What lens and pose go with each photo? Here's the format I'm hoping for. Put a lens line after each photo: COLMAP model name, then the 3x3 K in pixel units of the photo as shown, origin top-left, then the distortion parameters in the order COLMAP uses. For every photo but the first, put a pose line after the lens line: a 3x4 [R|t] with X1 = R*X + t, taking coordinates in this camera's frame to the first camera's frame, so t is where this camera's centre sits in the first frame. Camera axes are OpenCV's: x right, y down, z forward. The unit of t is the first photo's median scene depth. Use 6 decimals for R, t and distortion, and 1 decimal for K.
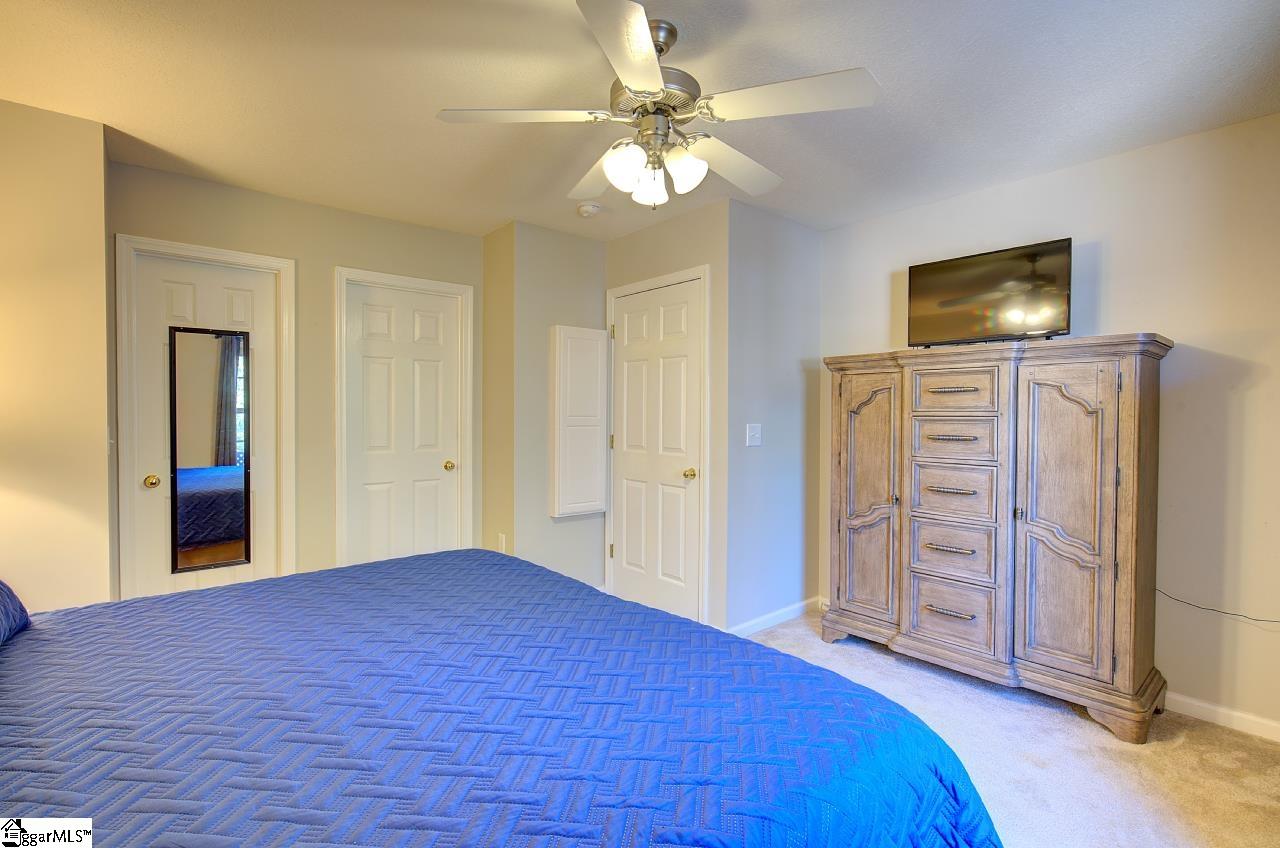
lens RADIAL K [[601.6, 0, 638.2], [0, 601.6, 424.3], [0, 0, 1]] dist [-0.000747, 0.000656]
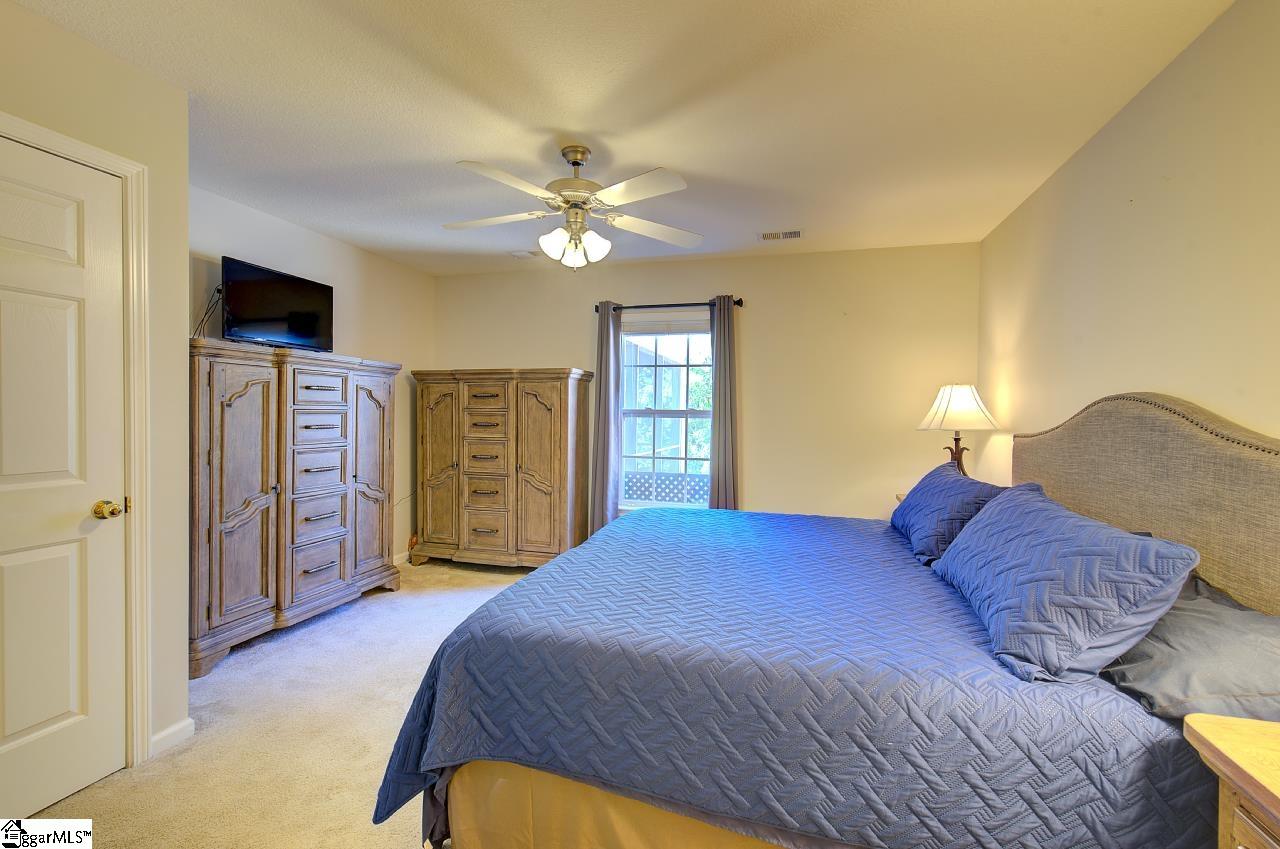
lens RADIAL K [[547.0, 0, 648.9], [0, 547.0, 403.3], [0, 0, 1]] dist [0.000488, 0.000101]
pose [[-0.568809, -0.001201, 0.822469, -0.786010], [-0.003153, 0.999995, -0.000720, -0.026930], [-0.822464, -0.003003, -0.568809, 1.076726]]
